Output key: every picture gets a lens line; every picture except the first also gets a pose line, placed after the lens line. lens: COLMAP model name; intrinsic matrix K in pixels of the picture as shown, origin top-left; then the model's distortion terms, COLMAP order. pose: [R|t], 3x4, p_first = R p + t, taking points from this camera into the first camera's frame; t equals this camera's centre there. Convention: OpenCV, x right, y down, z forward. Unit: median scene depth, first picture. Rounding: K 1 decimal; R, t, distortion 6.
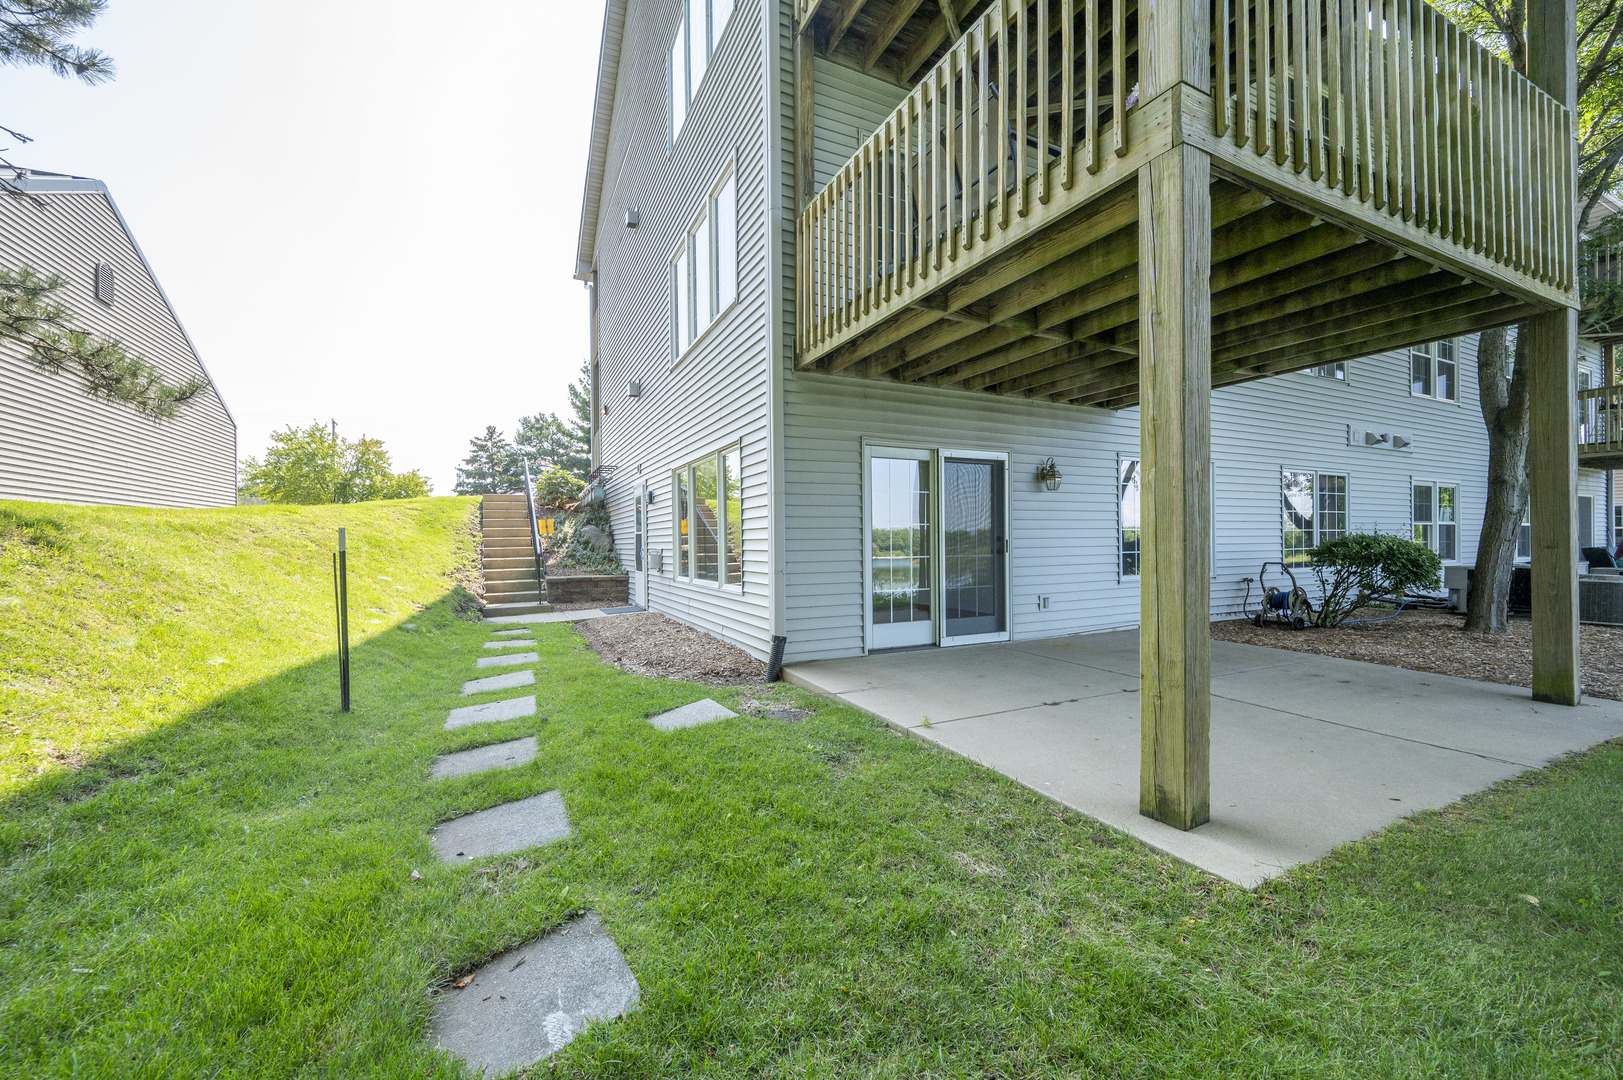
lens RADIAL K [[637.1, 0, 813.9], [0, 637.1, 538.2], [0, 0, 1]] dist [-0.001577, 0.000038]
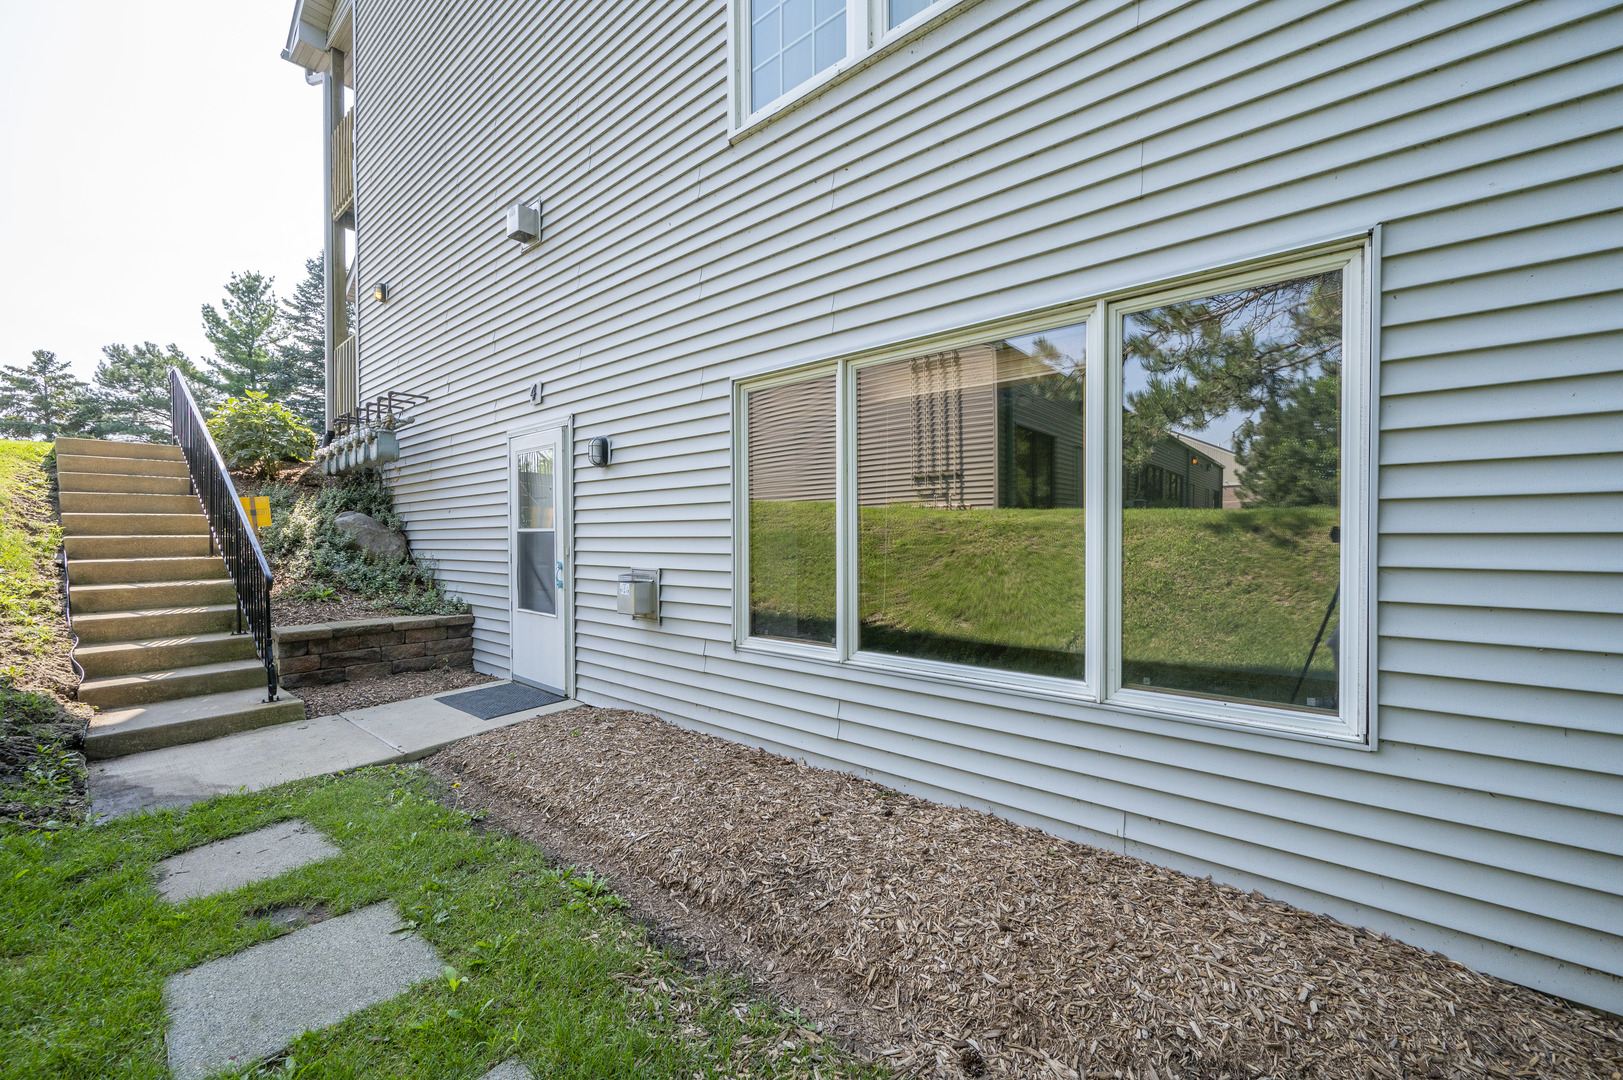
lens RADIAL K [[637.1, 0, 809.6], [0, 637.1, 541.3], [0, 0, 1]] dist [-0.001577, 0.000038]
pose [[0.914186, 0.008238, 0.405211, -0.226294], [-0.011127, 0.999927, 0.004774, -0.003697], [-0.405142, -0.008873, 0.914211, 0.394451]]
